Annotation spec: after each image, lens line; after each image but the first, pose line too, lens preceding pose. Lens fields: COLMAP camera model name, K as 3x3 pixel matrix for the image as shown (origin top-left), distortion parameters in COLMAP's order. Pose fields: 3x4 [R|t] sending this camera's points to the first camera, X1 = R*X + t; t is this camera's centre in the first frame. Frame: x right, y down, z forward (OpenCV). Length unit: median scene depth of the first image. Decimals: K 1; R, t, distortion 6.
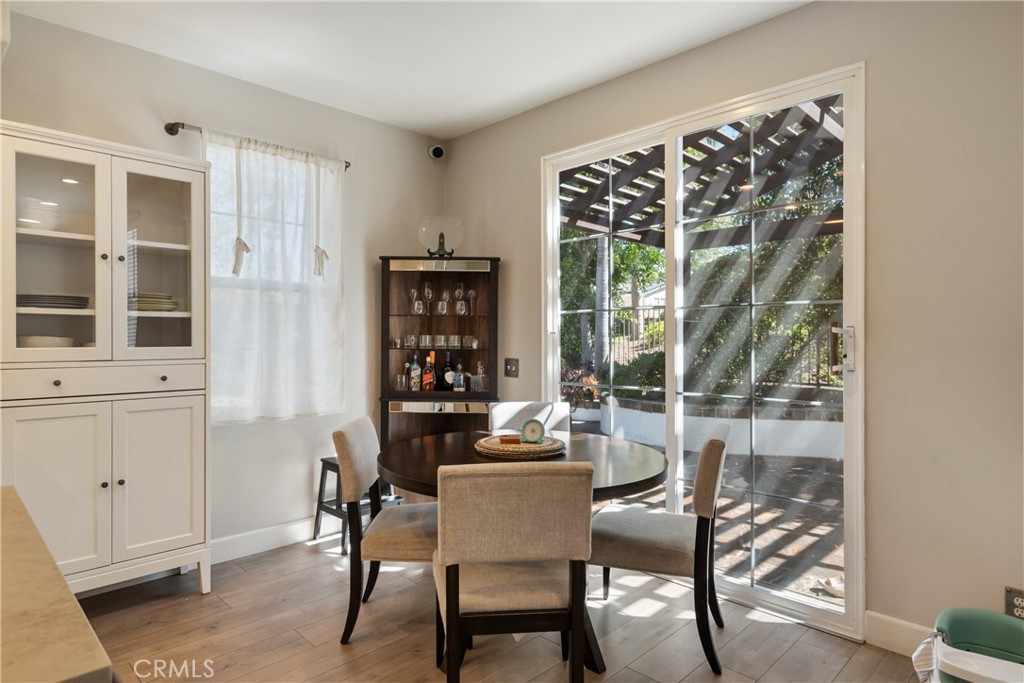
lens RADIAL K [[578.8, 0, 512.0], [0, 578.8, 341.5], [0, 0, 1]] dist [0.005161, 0.001128]
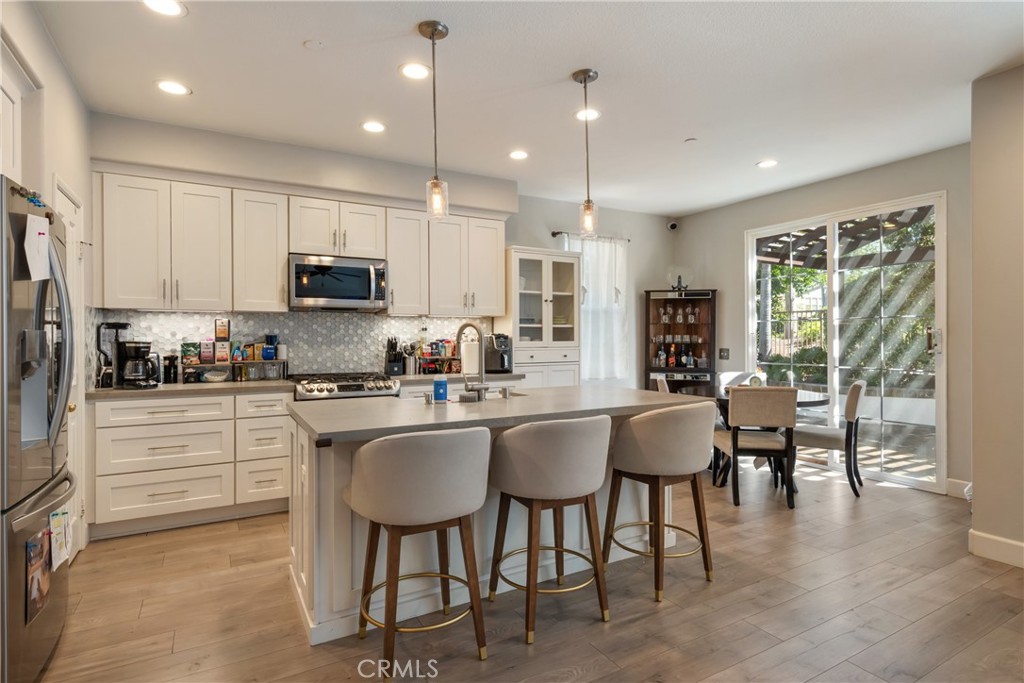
lens RADIAL K [[523.2, 0, 512.0], [0, 523.2, 341.5], [0, 0, 1]] dist [0.002495, -0.000631]
pose [[0.964289, -0.001811, -0.264847, -0.195974], [0.002283, 0.999996, 0.001477, 0.005093], [0.264844, -0.002029, 0.964289, -0.649664]]
